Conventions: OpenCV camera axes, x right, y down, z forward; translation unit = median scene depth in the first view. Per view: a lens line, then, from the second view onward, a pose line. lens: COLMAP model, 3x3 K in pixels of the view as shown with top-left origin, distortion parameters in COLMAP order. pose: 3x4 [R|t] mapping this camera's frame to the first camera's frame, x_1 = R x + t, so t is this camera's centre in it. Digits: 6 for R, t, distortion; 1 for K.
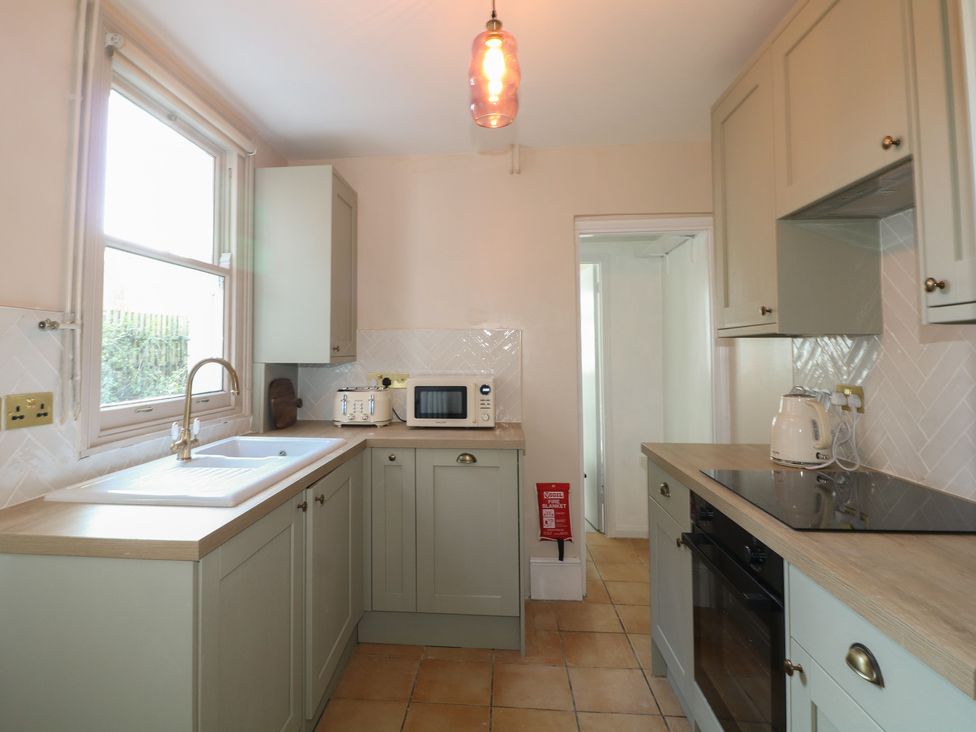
lens RADIAL K [[563.7, 0, 442.3], [0, 563.7, 327.3], [0, 0, 1]] dist [0.000843, -0.015042]
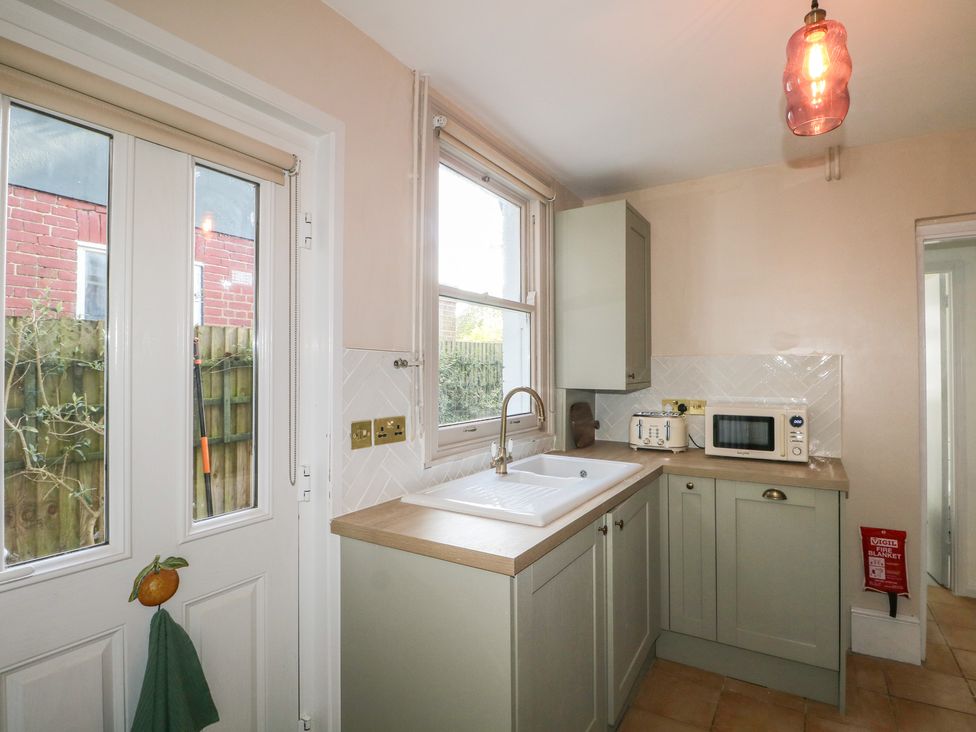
lens RADIAL K [[512.1, 0, 490.4], [0, 512.1, 367.8], [0, 0, 1]] dist [-0.001748, -0.011830]
pose [[0.901479, -0.002950, -0.432812, -0.014857], [0.020857, 0.999111, 0.036633, -0.020611], [0.432319, -0.042051, 0.900740, 0.034753]]
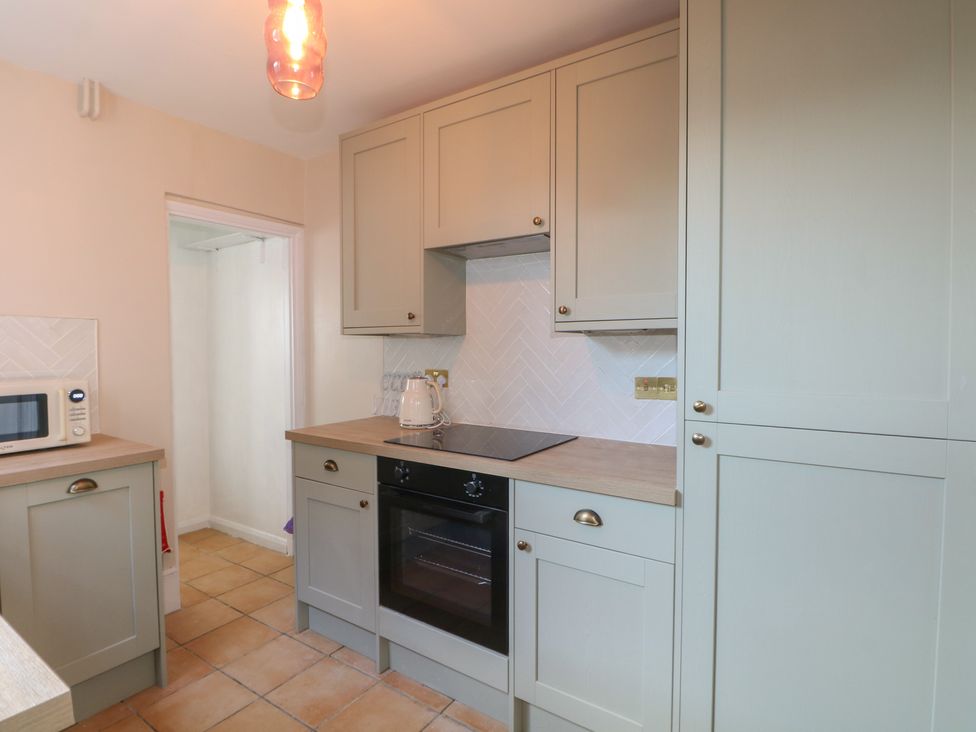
lens RADIAL K [[512.1, 0, 489.8], [0, 512.1, 367.8], [0, 0, 1]] dist [-0.001748, -0.011830]
pose [[0.451958, -0.038136, 0.891224, -0.318227], [-0.039761, 0.997232, 0.062836, 0.007131], [-0.891153, -0.063835, 0.449190, 0.207742]]
